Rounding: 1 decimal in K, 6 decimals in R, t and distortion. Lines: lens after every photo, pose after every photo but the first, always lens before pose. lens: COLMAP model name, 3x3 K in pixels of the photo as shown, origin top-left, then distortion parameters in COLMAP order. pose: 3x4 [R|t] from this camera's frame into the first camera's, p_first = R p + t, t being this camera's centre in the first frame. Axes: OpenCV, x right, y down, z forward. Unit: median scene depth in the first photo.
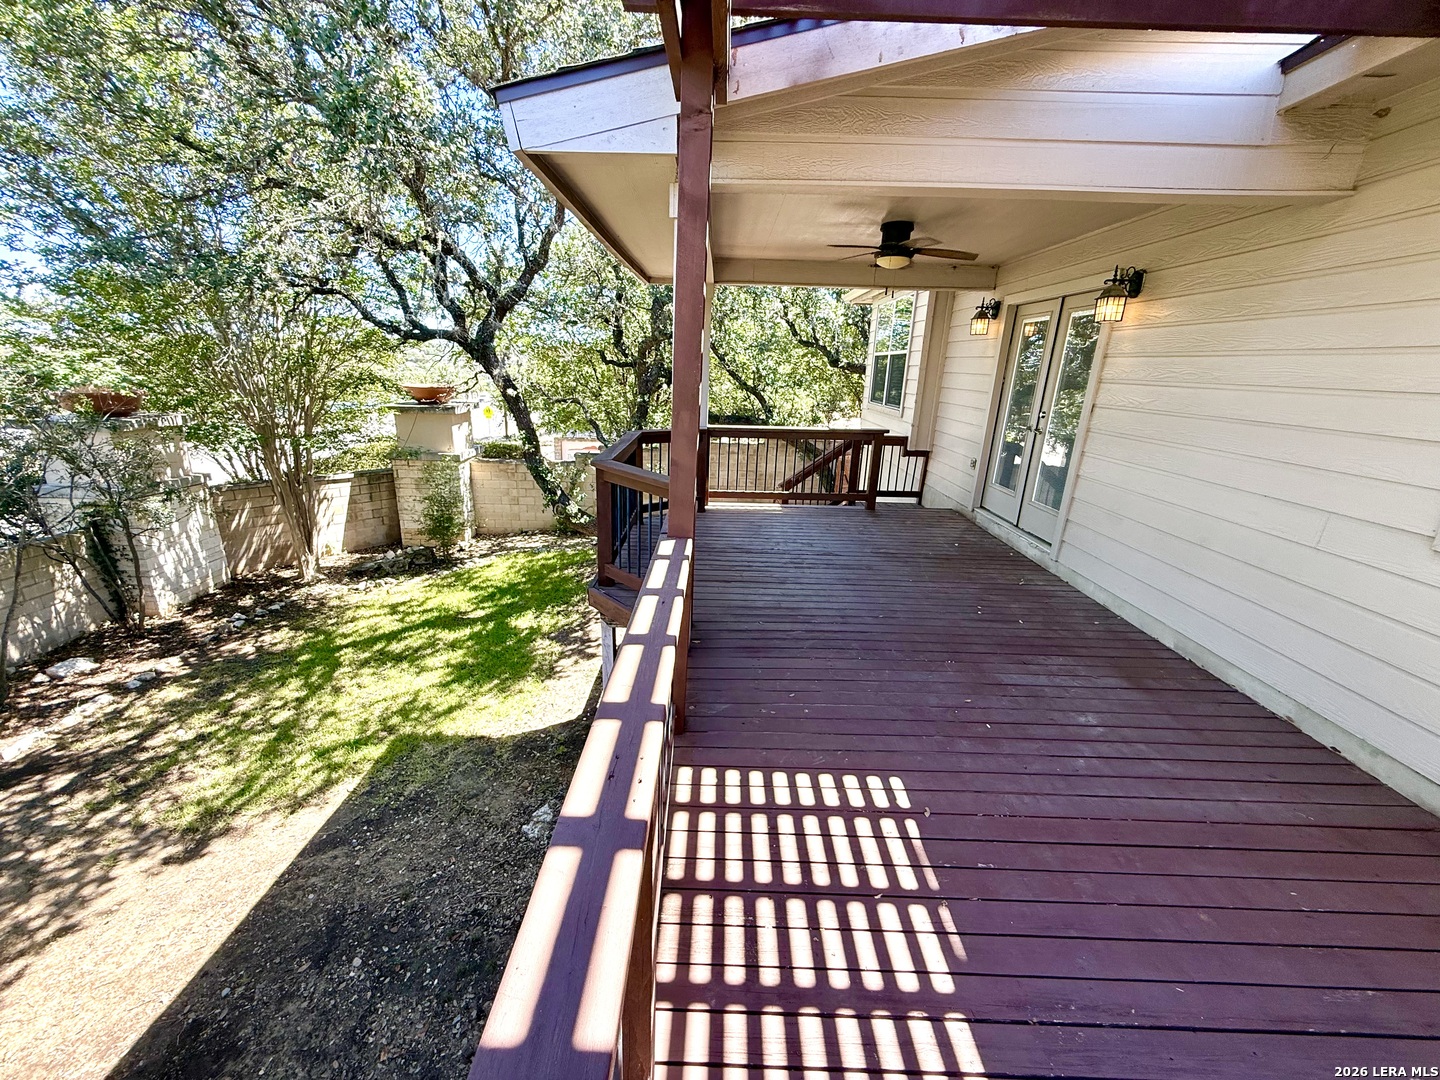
lens RADIAL K [[573.8, 0, 718.0], [0, 573.8, 540.8], [0, 0, 1]] dist [-0.000350, -0.000026]
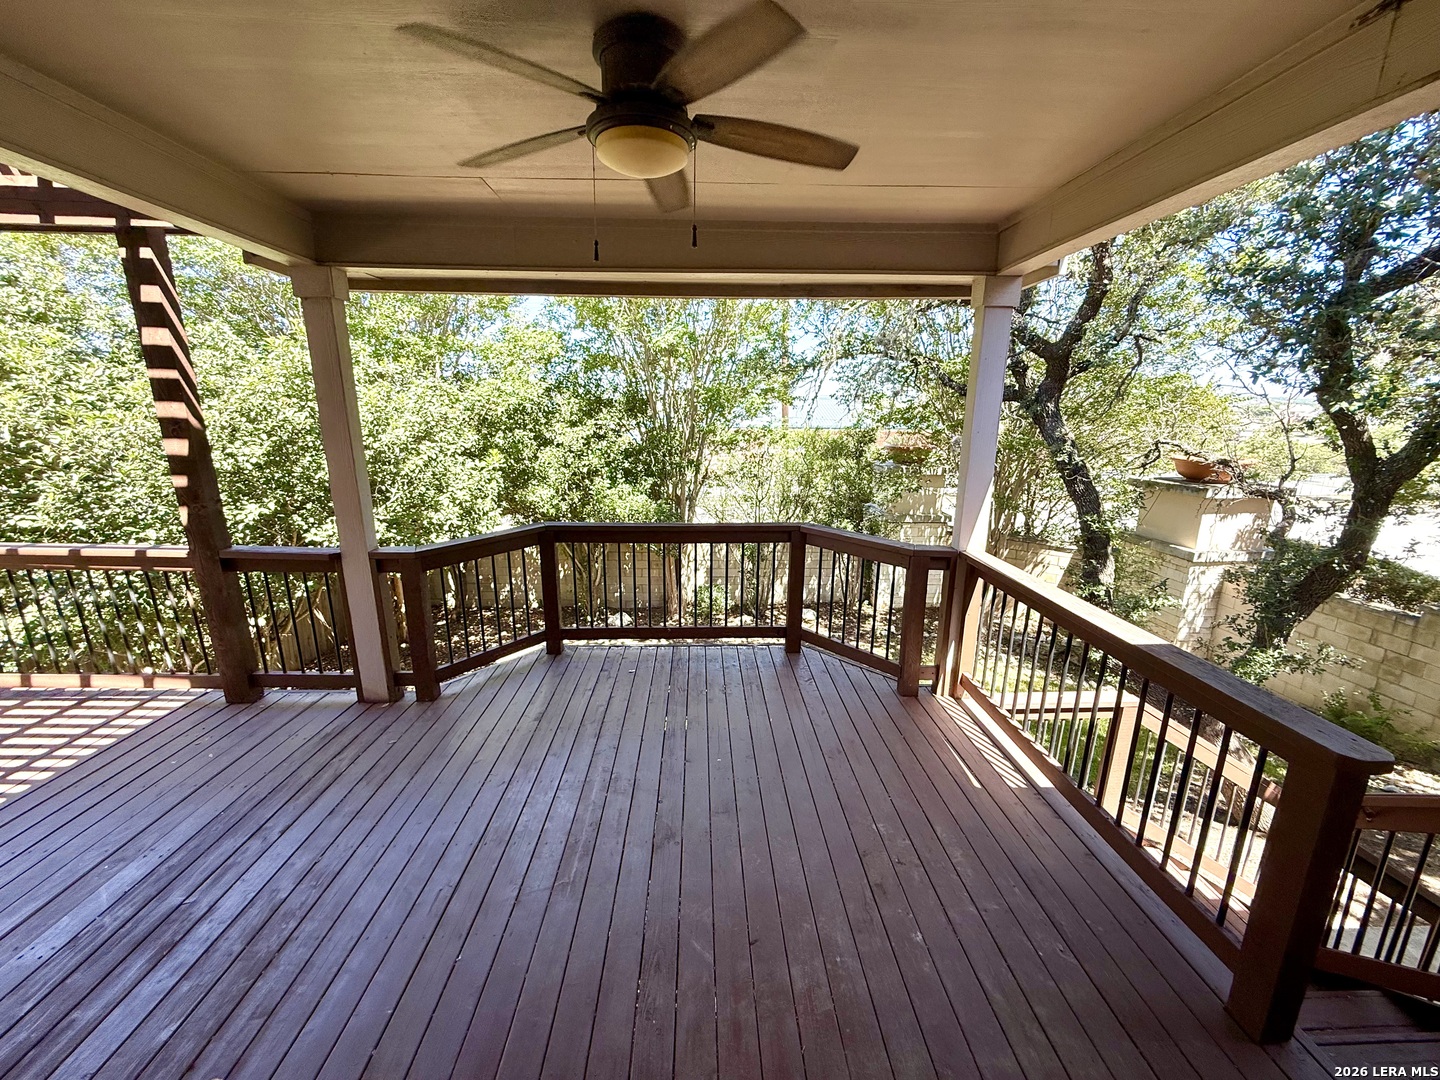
lens RADIAL K [[573.8, 0, 718.9], [0, 573.8, 542.0], [0, 0, 1]] dist [-0.000350, -0.000026]
pose [[0.042179, 0.208806, -0.977047, 0.273333], [-0.307489, 0.933165, 0.186154, -0.142612], [0.950616, 0.292579, 0.103565, 0.444290]]
